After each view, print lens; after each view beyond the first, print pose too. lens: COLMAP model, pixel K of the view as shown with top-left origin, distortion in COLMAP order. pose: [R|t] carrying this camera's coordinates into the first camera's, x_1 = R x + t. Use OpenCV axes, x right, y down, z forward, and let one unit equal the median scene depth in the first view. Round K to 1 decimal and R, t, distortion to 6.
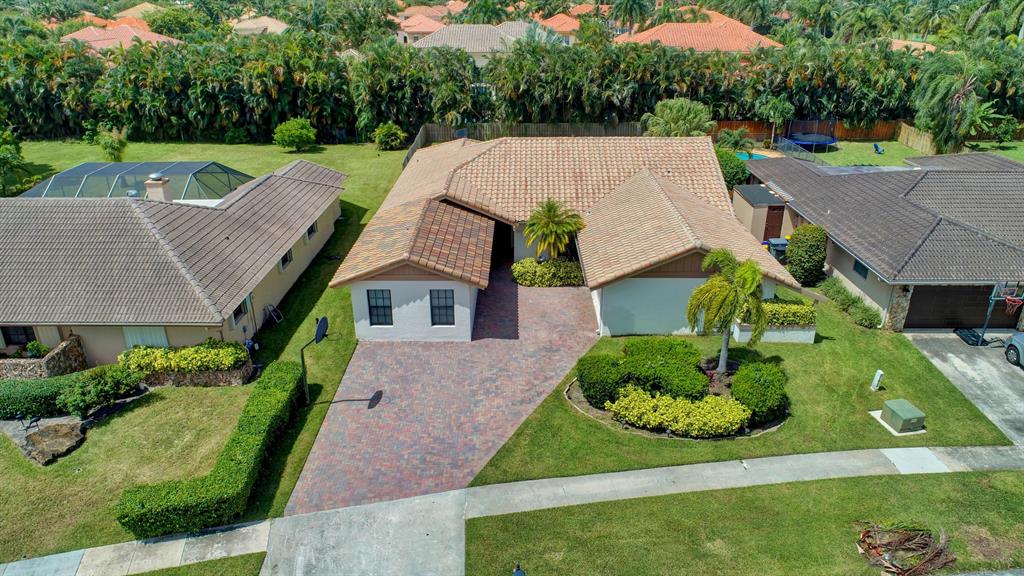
lens RADIAL K [[683.7, 0, 512.0], [0, 683.7, 288.0], [0, 0, 1]] dist [-0.002900, 0.000698]
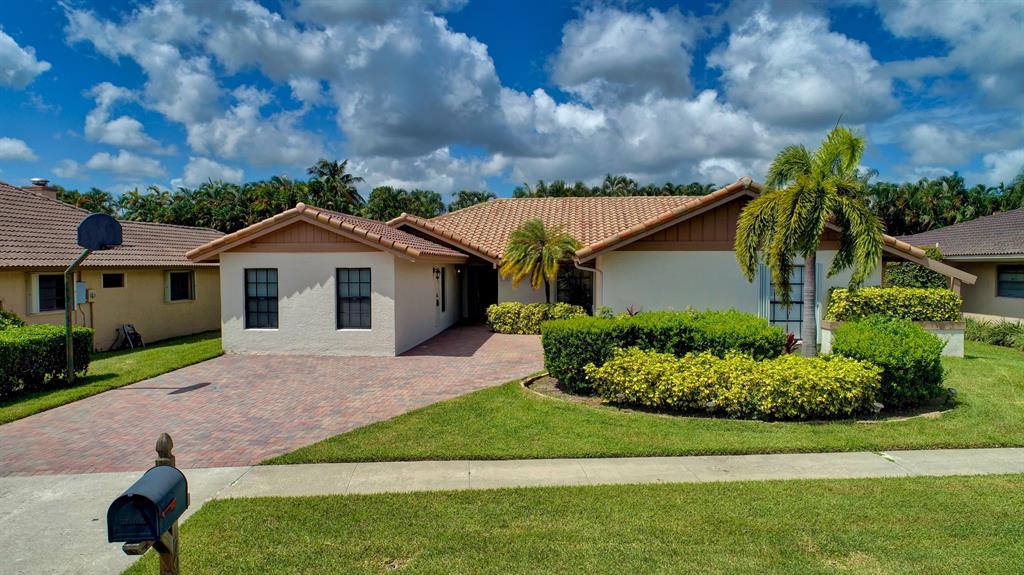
lens RADIAL K [[683.7, 0, 512.0], [0, 683.7, 287.5], [0, 0, 1]] dist [-0.002900, 0.000698]
pose [[0.996594, 0.003390, -0.082393, 0.101893], [-0.033441, 0.929927, -0.366221, 0.252663], [0.075377, 0.367729, 0.926873, 0.405643]]
